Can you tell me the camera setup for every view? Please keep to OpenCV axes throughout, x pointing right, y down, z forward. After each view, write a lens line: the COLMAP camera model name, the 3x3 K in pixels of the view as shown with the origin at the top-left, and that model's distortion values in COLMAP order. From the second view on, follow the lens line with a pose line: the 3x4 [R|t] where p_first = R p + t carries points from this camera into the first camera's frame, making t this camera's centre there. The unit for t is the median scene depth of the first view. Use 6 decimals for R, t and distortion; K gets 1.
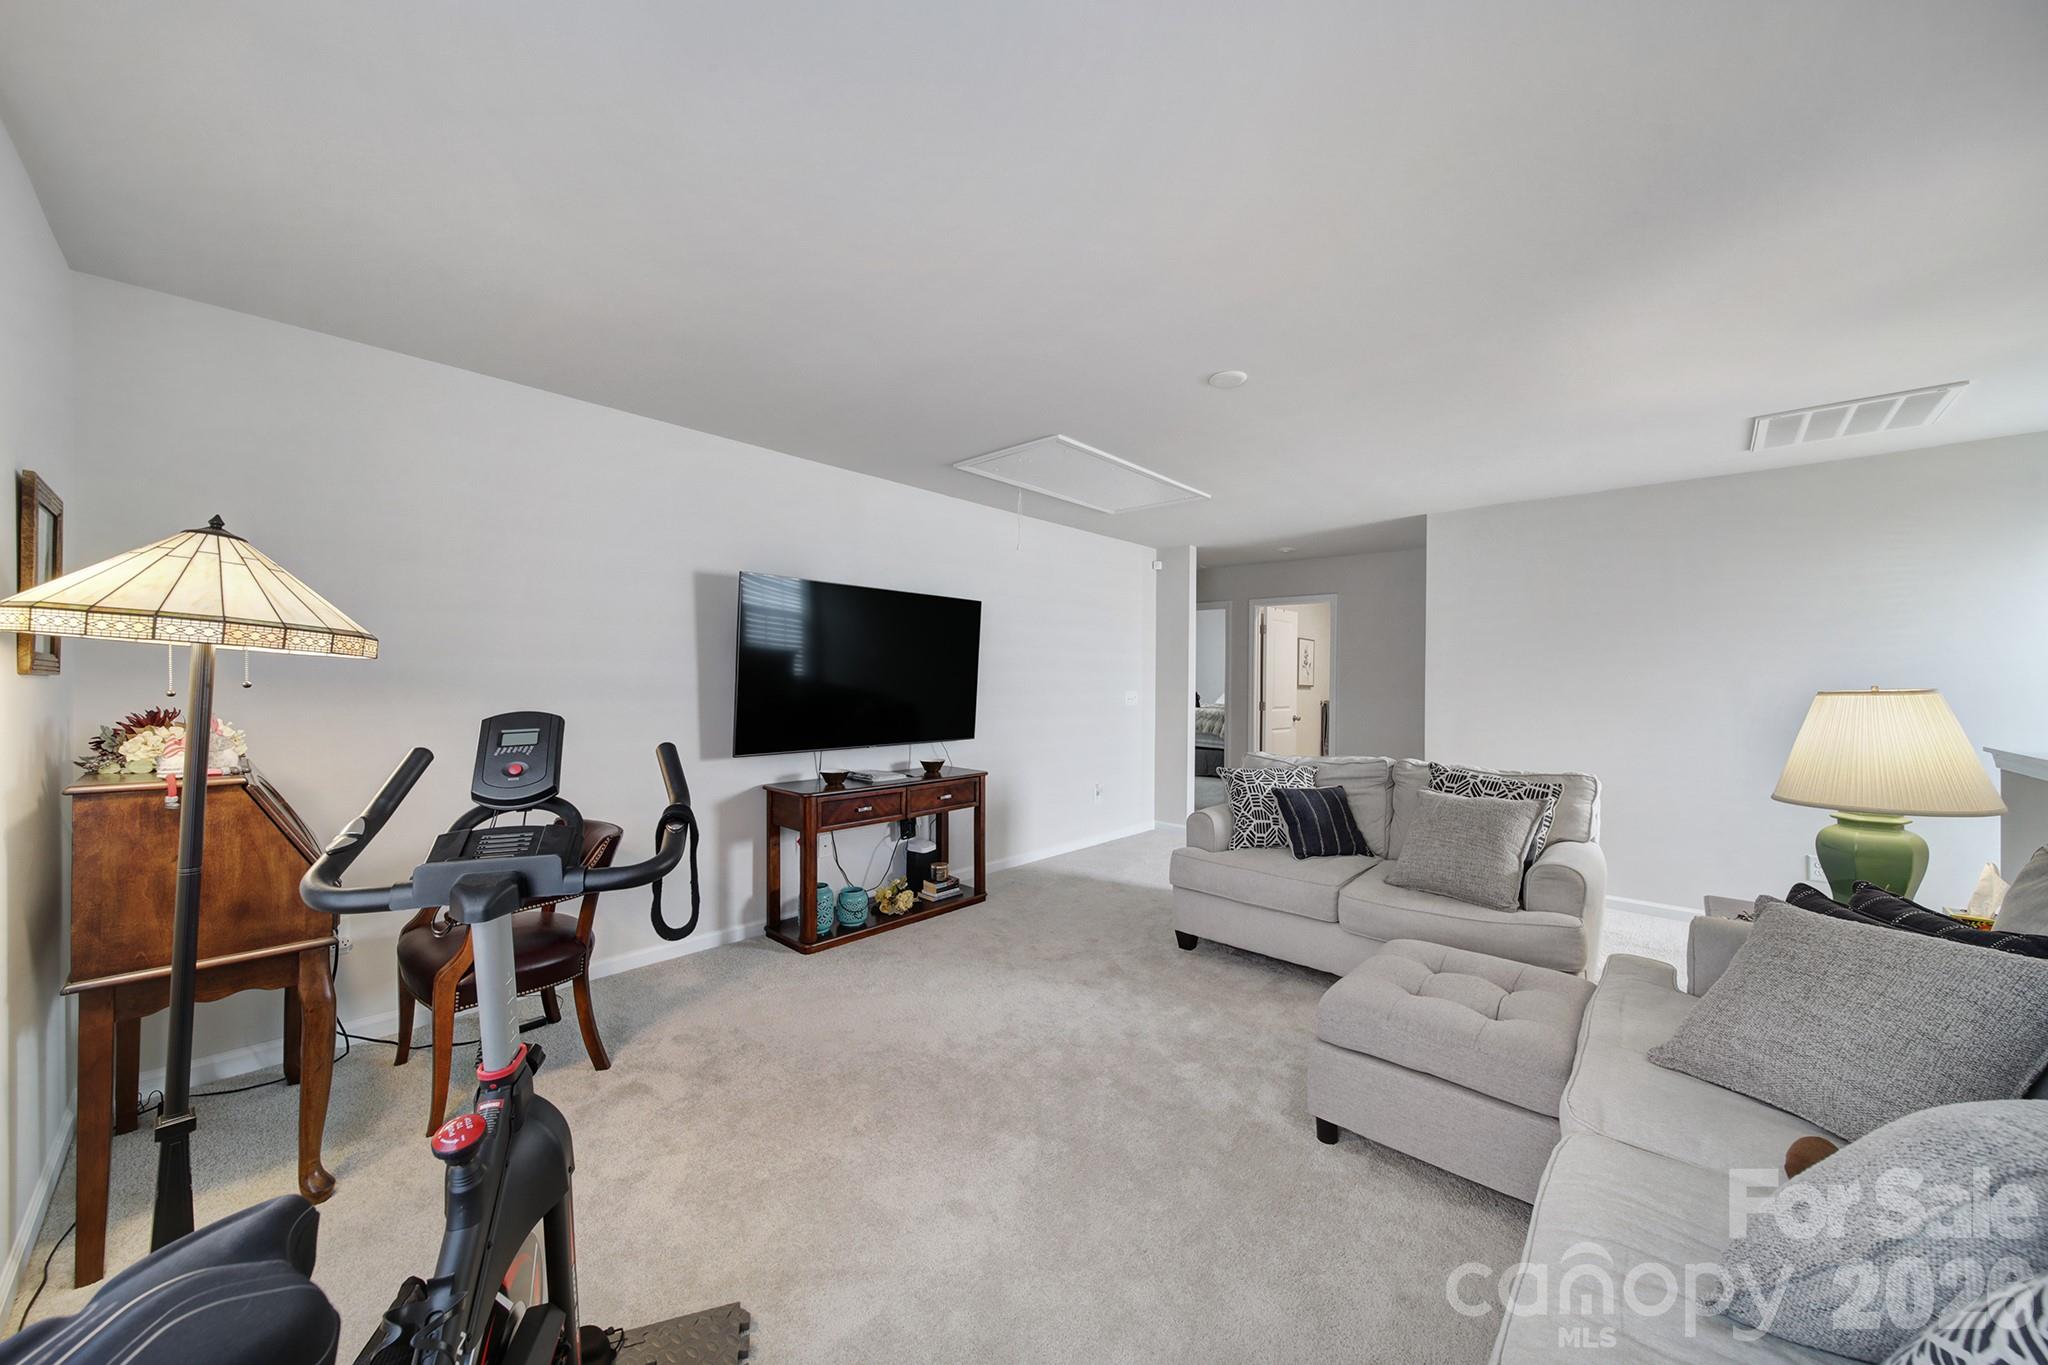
lens RADIAL K [[728.2, 0, 1026.6], [0, 728.2, 678.9], [0, 0, 1]] dist [-0.001627, -0.000171]
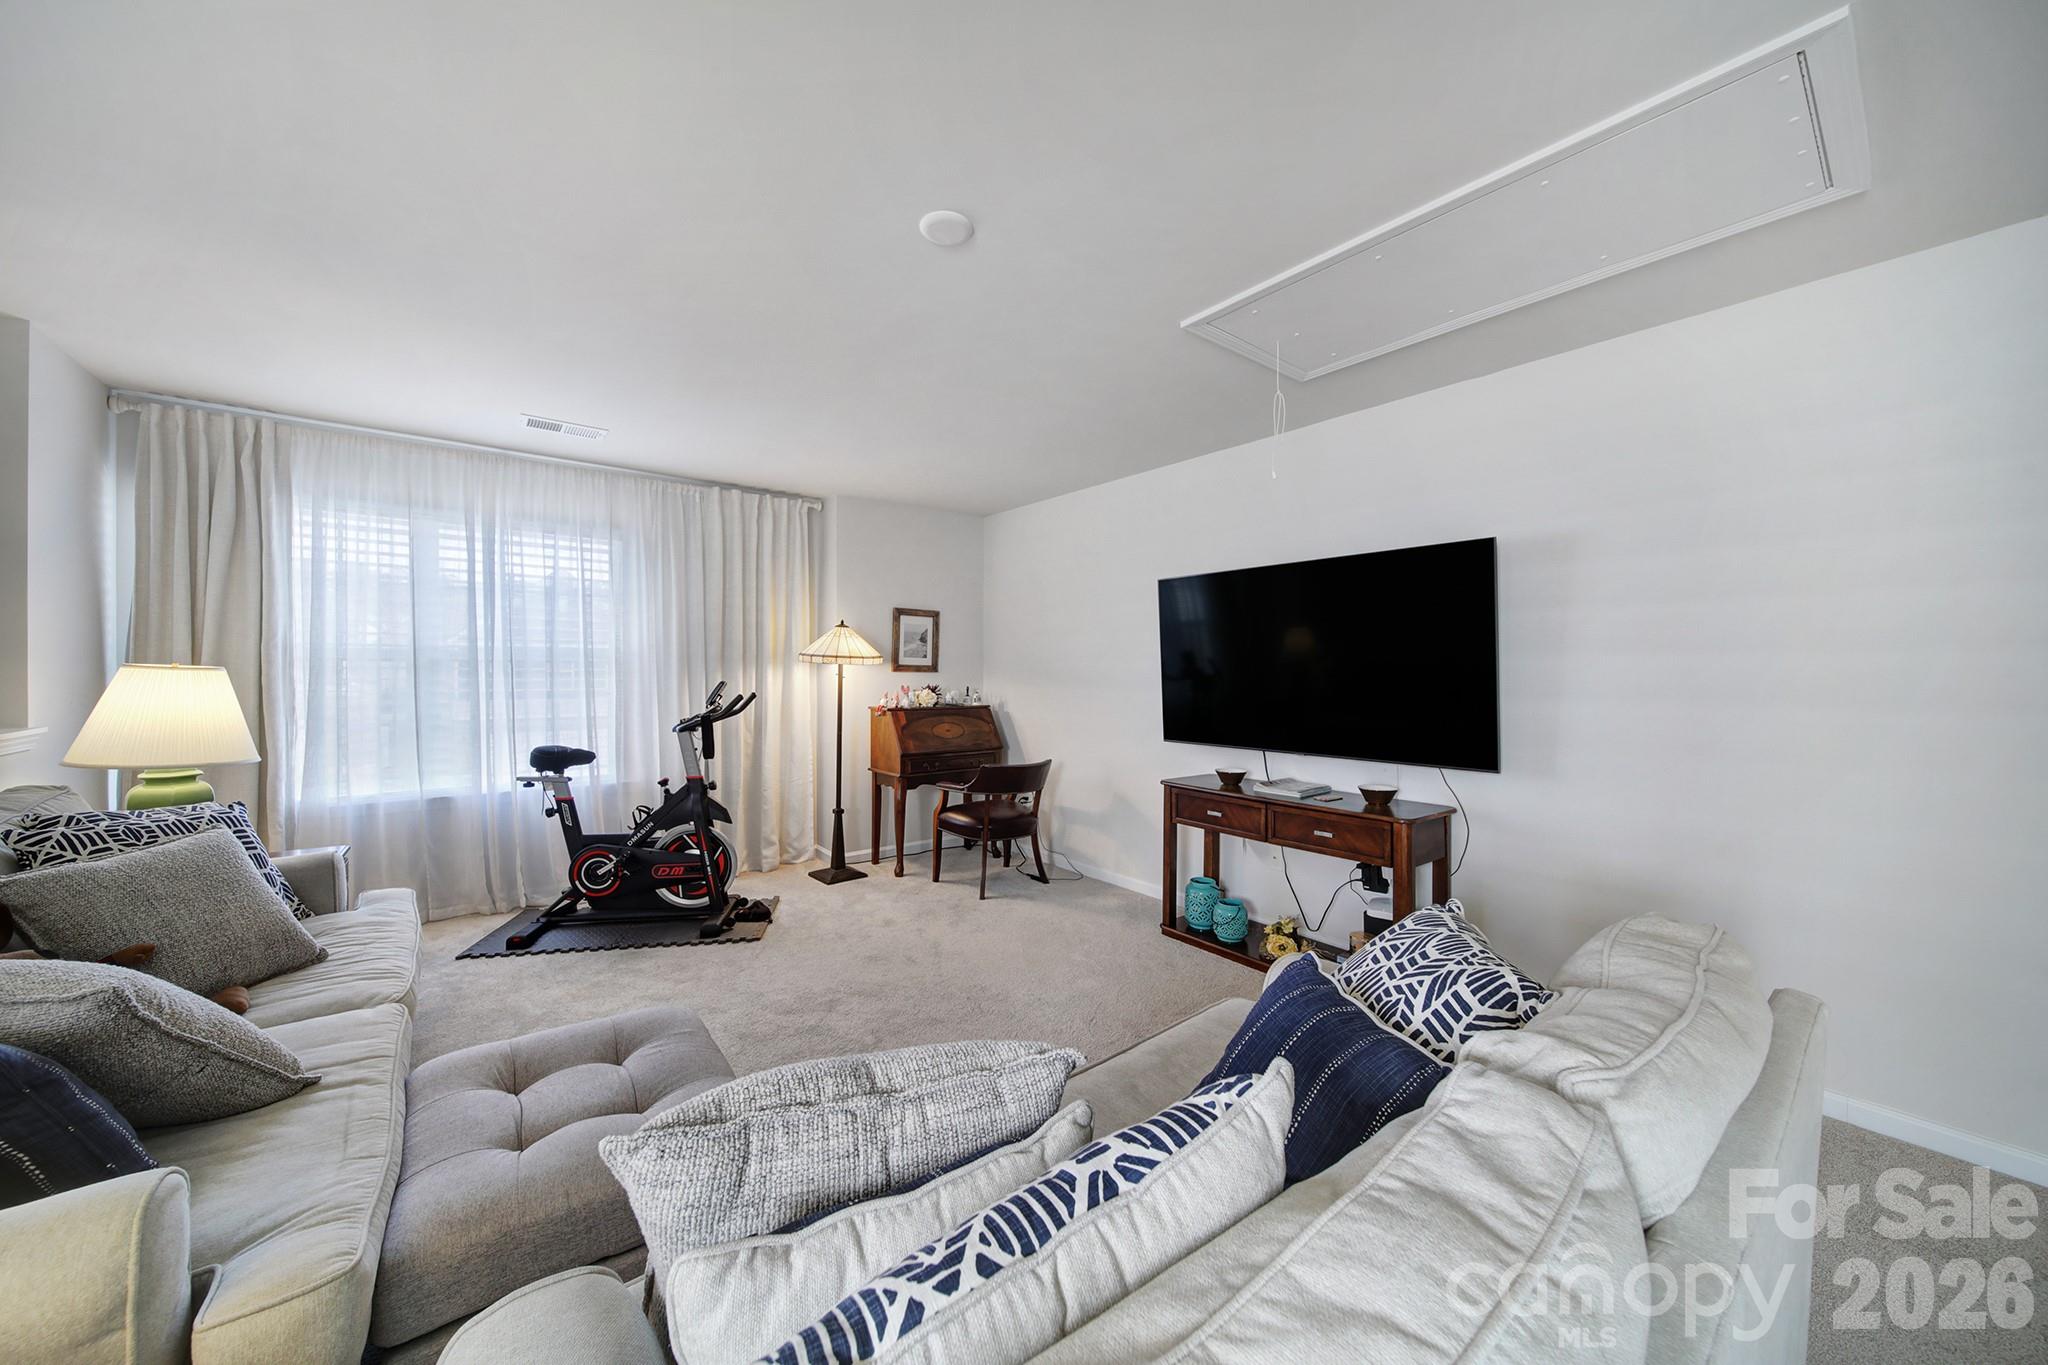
lens RADIAL K [[728.2, 0, 1026.6], [0, 728.2, 678.9], [0, 0, 1]] dist [-0.001627, -0.000171]
pose [[-0.152051, 0.000872, -0.988372, 0.701747], [0.001404, 0.999999, 0.000666, 0.006888], [0.988372, -0.001286, -0.152052, 0.884254]]
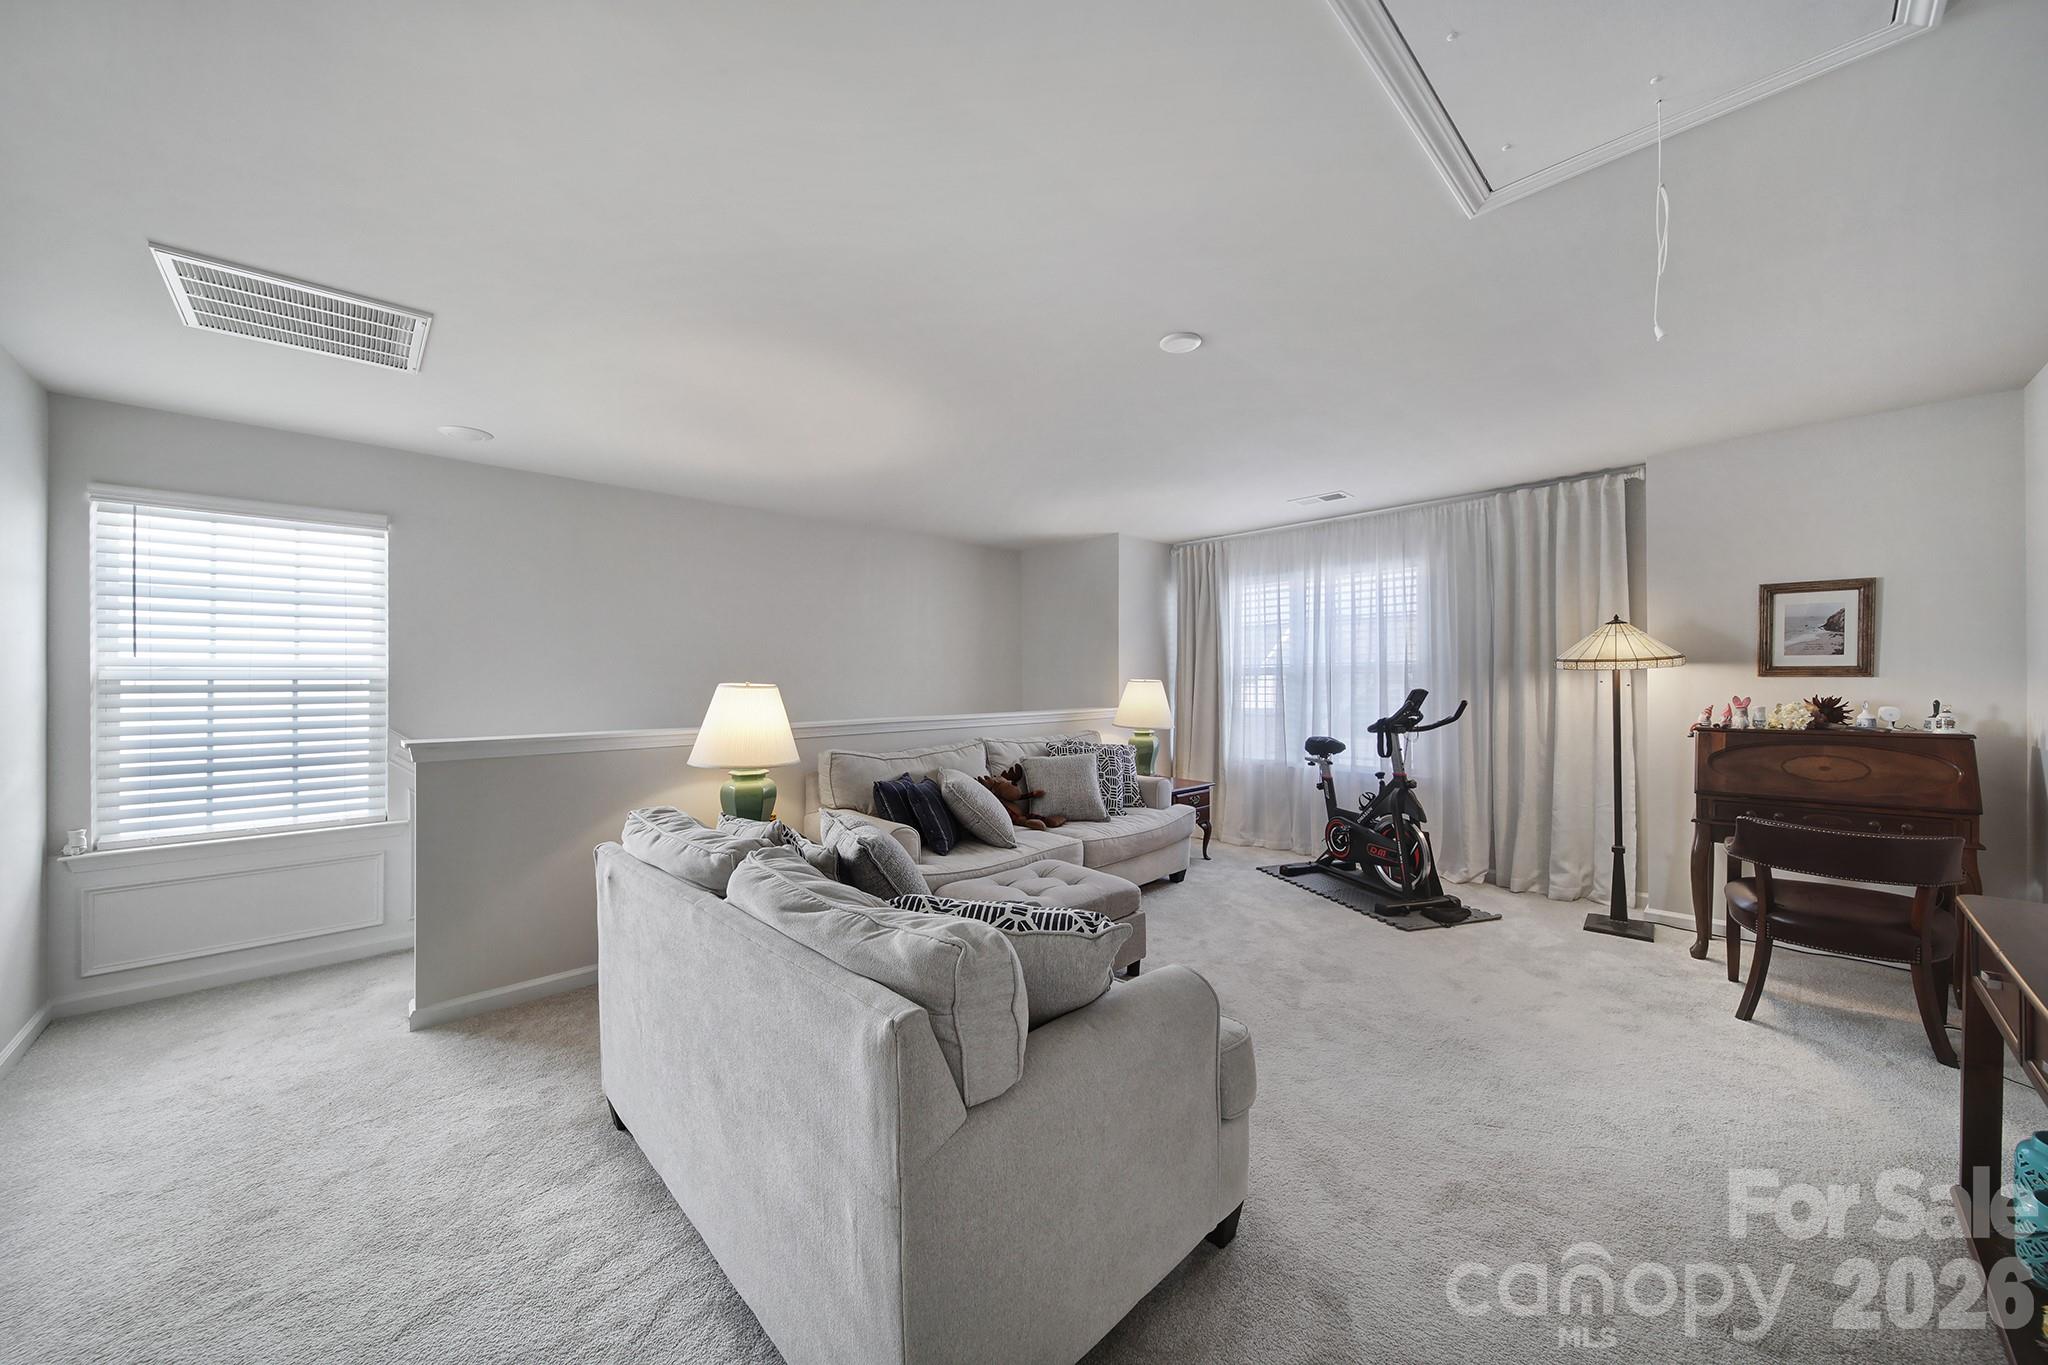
lens RADIAL K [[728.2, 0, 1026.6], [0, 728.2, 678.9], [0, 0, 1]] dist [-0.001627, -0.000171]
pose [[-0.998219, -0.001467, 0.059642, 0.292421], [-0.002183, 0.999926, -0.011932, 0.010022], [-0.059621, -0.012041, -0.998148, 1.429918]]
